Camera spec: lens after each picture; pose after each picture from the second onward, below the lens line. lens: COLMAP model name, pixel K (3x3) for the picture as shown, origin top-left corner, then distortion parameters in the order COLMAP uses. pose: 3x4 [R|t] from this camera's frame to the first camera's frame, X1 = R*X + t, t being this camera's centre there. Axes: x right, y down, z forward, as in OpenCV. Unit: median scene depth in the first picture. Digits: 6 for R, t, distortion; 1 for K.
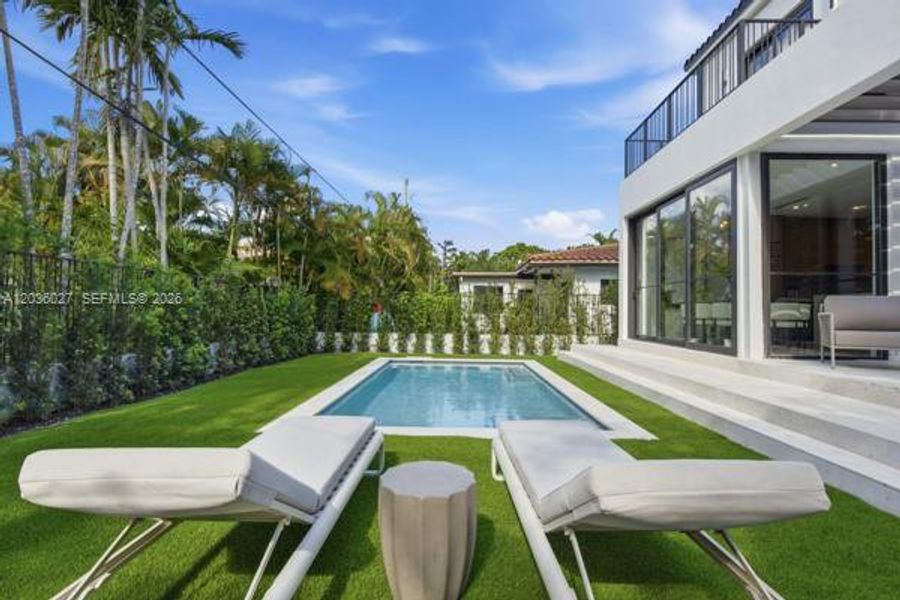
lens RADIAL K [[452.0, 0, 456.7], [0, 452.0, 307.7], [0, 0, 1]] dist [0.003962, 0.000355]
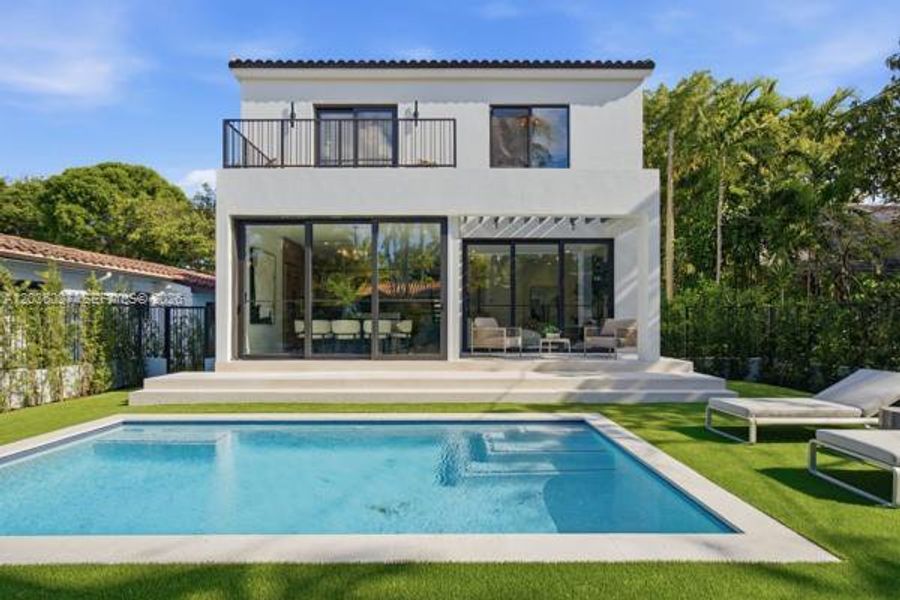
lens RADIAL K [[409.8, 0, 456.7], [0, 409.8, 324.6], [0, 0, 1]] dist [-0.003487, 0.002845]
pose [[0.003991, -0.022138, 0.999747, -0.295941], [-0.005100, 0.999741, 0.022158, -0.013673], [-0.999979, -0.005188, 0.003877, 0.444218]]
